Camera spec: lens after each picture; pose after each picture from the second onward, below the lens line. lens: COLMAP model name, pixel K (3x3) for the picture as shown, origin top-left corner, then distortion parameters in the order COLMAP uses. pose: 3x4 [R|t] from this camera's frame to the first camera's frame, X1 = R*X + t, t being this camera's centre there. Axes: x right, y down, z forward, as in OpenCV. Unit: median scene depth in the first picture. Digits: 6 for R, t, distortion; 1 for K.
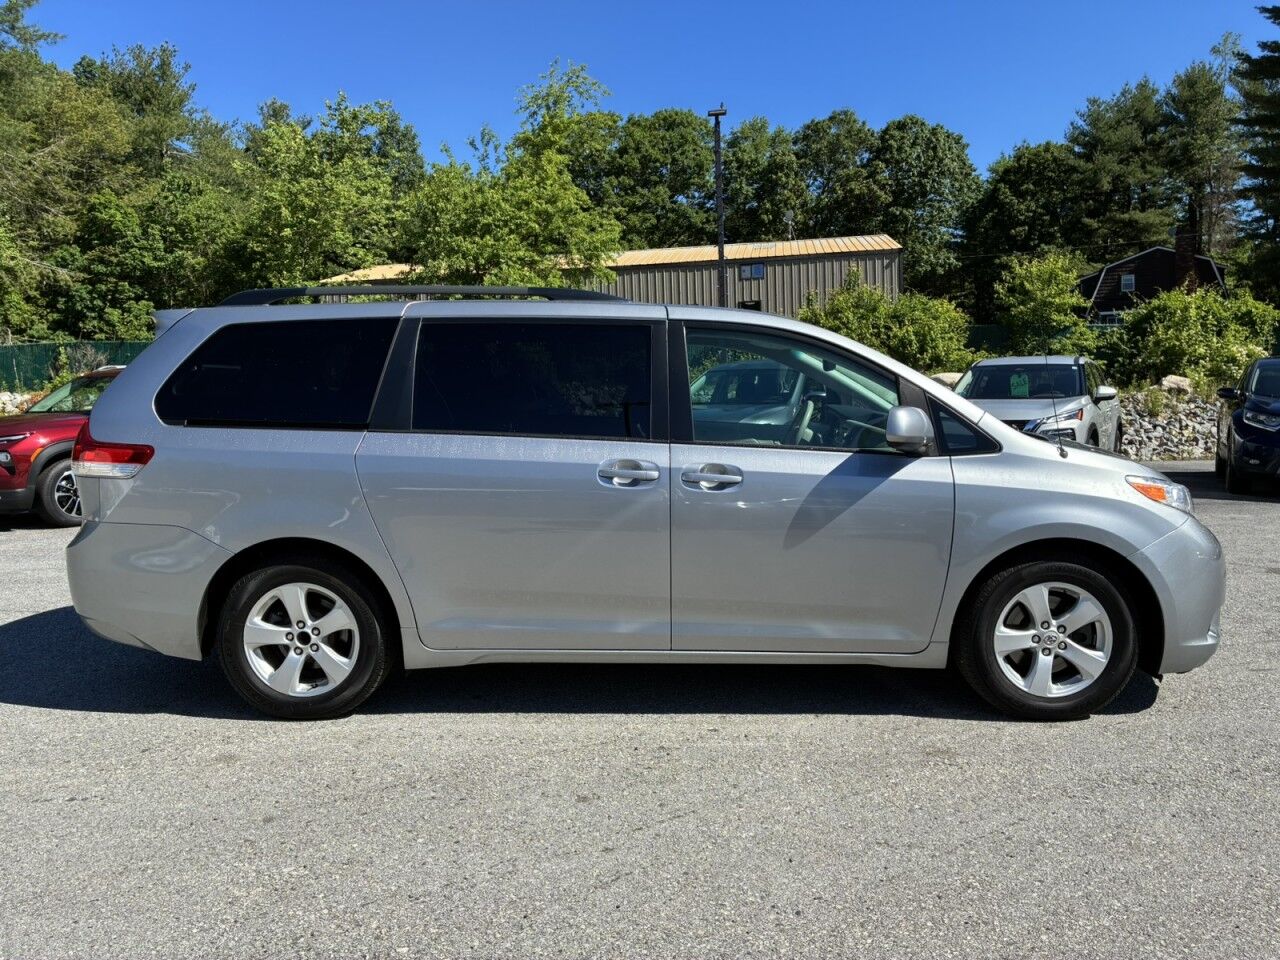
lens RADIAL K [[1009.9, 0, 643.1], [0, 1009.9, 463.8], [0, 0, 1]] dist [0.116567, -0.175441]
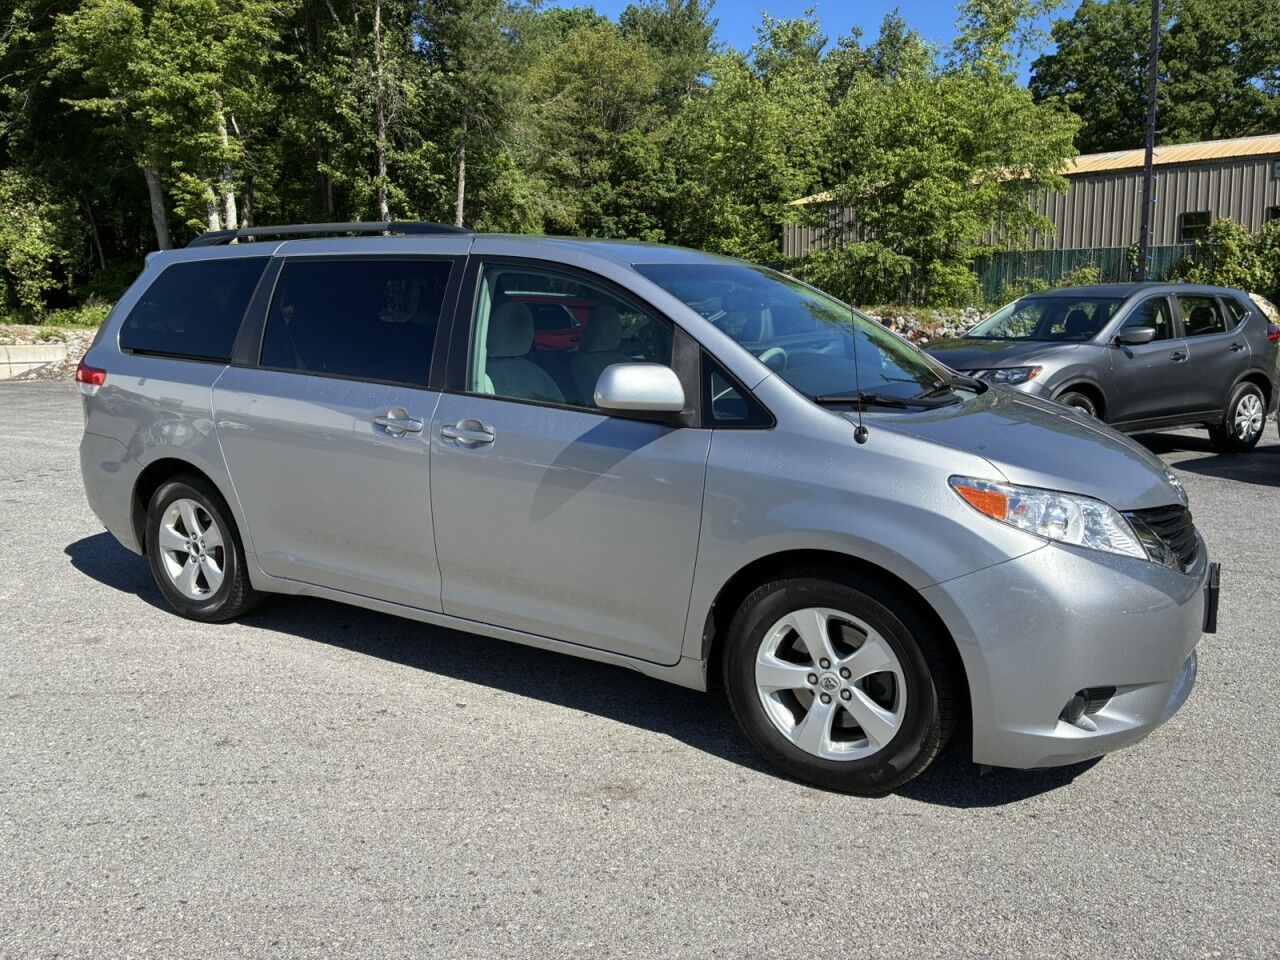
lens RADIAL K [[1011.7, 0, 640.0], [0, 1011.7, 480.0], [0, 0, 1]] dist [0.019279, -0.058686]
pose [[0.848052, 0.098967, -0.520589, 0.095405], [-0.049410, 0.992893, 0.108264, -0.007127], [0.527604, -0.066091, 0.846916, 0.046012]]
